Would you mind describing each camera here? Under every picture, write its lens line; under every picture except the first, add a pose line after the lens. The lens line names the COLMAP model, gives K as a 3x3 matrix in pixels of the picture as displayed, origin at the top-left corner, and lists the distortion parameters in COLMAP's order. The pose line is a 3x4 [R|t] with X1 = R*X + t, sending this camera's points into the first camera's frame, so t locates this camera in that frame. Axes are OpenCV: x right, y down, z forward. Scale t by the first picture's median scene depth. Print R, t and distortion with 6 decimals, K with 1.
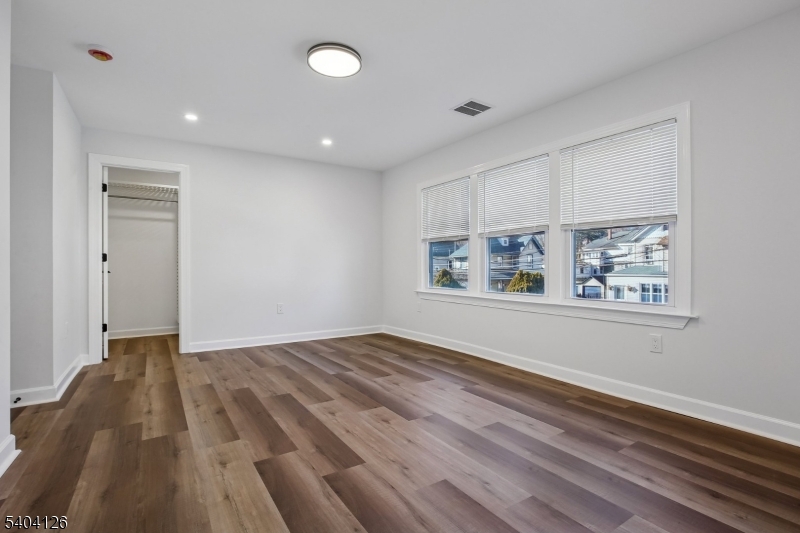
lens RADIAL K [[378.6, 0, 401.5], [0, 378.6, 266.3], [0, 0, 1]] dist [0.000398, 0.000229]
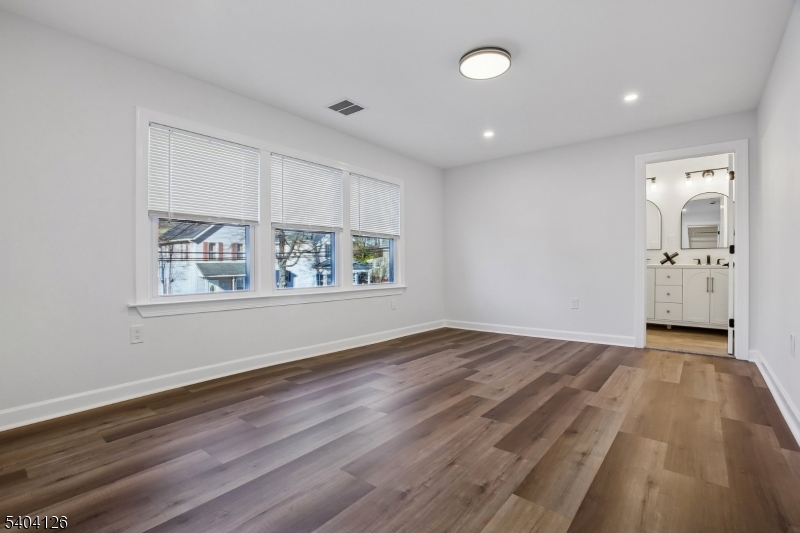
lens RADIAL K [[378.6, 0, 401.5], [0, 378.6, 266.3], [0, 0, 1]] dist [0.000398, 0.000229]
pose [[-0.308854, -0.000575, 0.951109, -1.119058], [-0.006008, 0.999981, -0.001346, 0.020091], [-0.951091, -0.006130, -0.308851, 1.564147]]
